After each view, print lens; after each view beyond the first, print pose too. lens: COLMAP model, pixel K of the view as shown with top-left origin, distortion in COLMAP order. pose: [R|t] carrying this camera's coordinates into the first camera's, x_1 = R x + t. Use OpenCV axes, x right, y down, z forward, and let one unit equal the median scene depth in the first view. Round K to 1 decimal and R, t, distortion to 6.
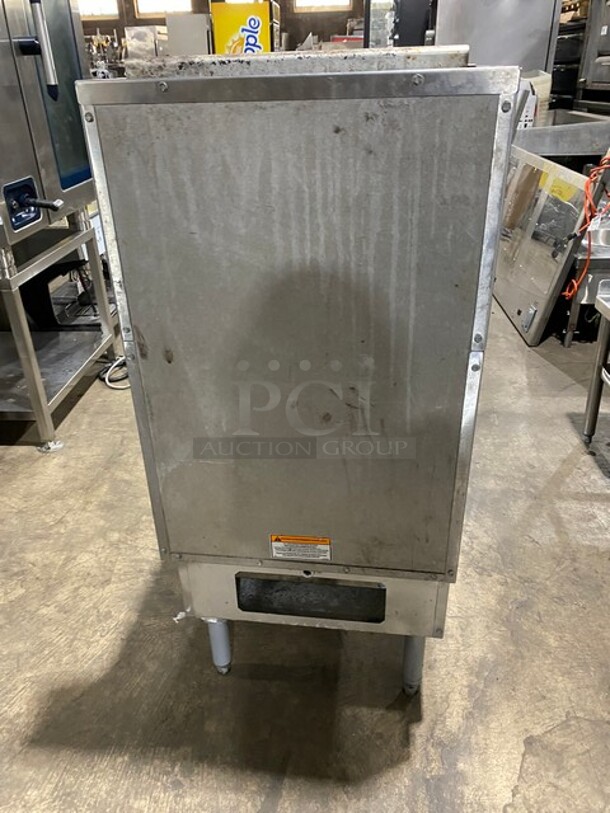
lens RADIAL K [[619.7, 0, 303.7], [0, 619.7, 406.1], [0, 0, 1]] dist [-0.002491, 0.014643]
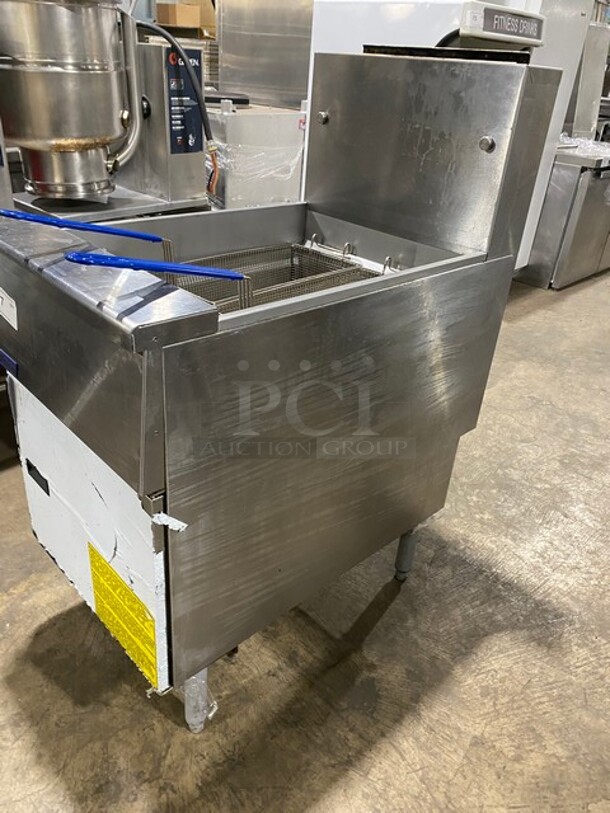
lens RADIAL K [[619.7, 0, 293.6], [0, 619.7, 402.9], [0, 0, 1]] dist [-0.002491, 0.014643]
pose [[-0.769494, -0.328756, 0.547538, -0.501034], [0.259440, 0.622495, 0.738371, -0.680069], [-0.583584, 0.710225, -0.393714, 1.343731]]
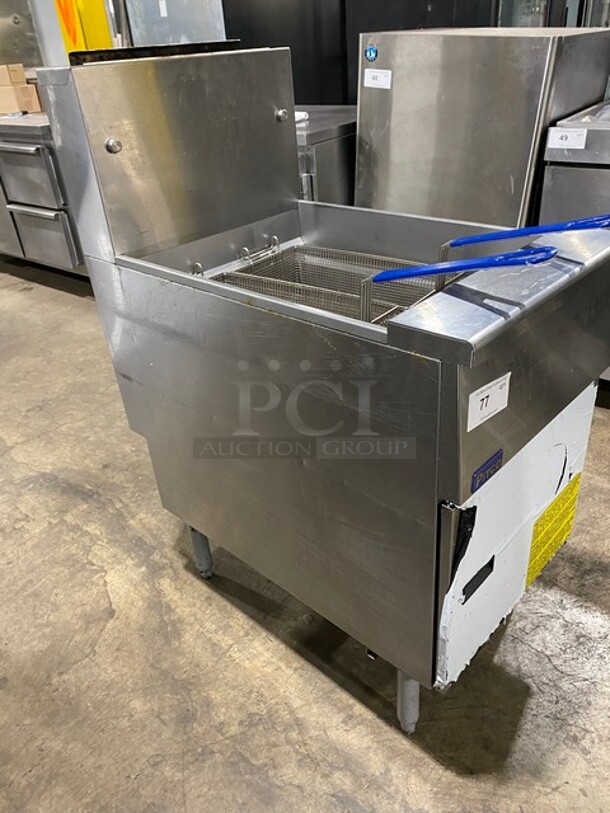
lens RADIAL K [[619.7, 0, 311.2], [0, 619.7, 406.3], [0, 0, 1]] dist [-0.002491, 0.014643]
pose [[-0.571093, 0.474830, -0.669619, 0.685964], [-0.310318, 0.630318, 0.711619, -0.652817], [0.759971, 0.614195, -0.212622, 1.169127]]
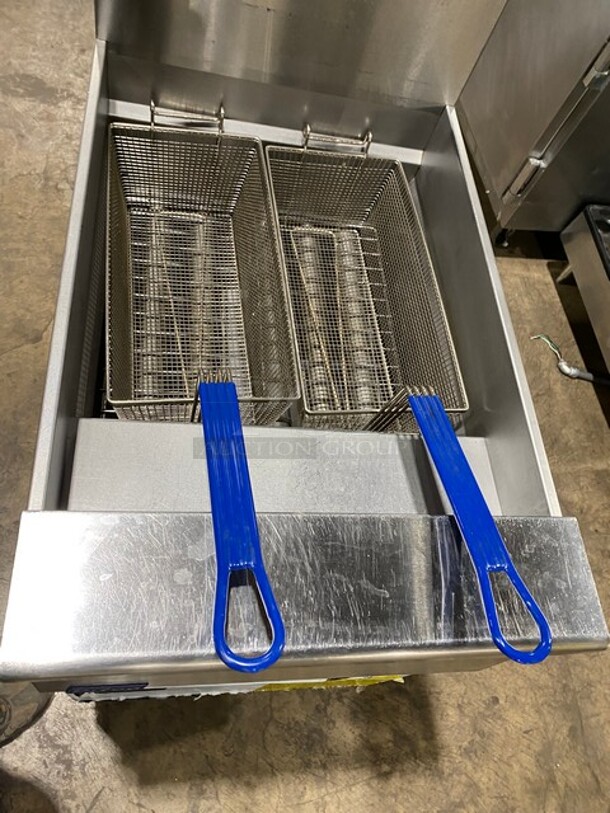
lens RADIAL K [[619.7, 0, 304.5], [0, 619.7, 402.9], [0, 0, 1]] dist [-0.002491, 0.014643]
pose [[-0.958028, 0.073816, -0.277009, 0.181811], [-0.278699, -0.013463, 0.960284, -0.709209], [0.067155, 0.997181, 0.033471, 0.997834]]
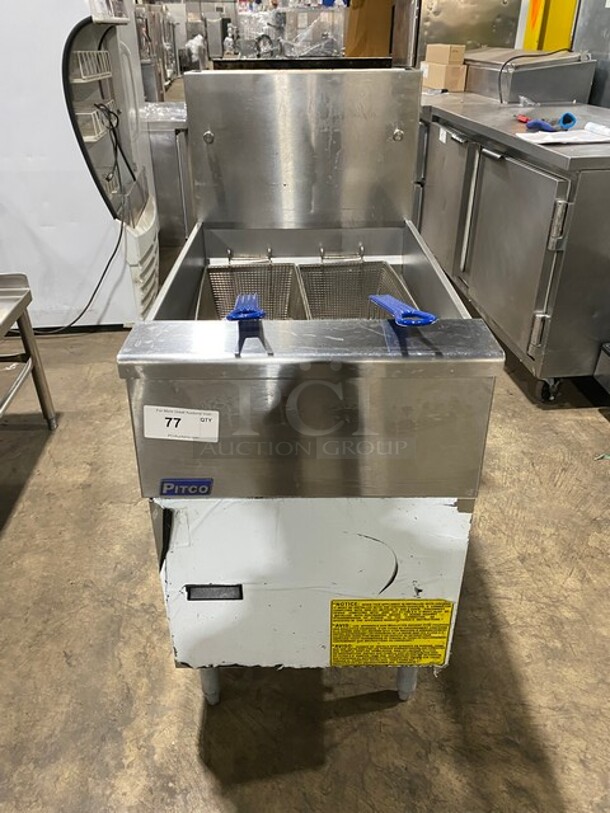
lens RADIAL K [[619.7, 0, 299.5], [0, 619.7, 403.6], [0, 0, 1]] dist [-0.002491, 0.014643]
pose [[-0.989964, 0.100301, -0.099554, 0.146700], [-0.033630, 0.517021, 0.855312, -0.848931], [0.137260, 0.850076, -0.508459, 1.487156]]
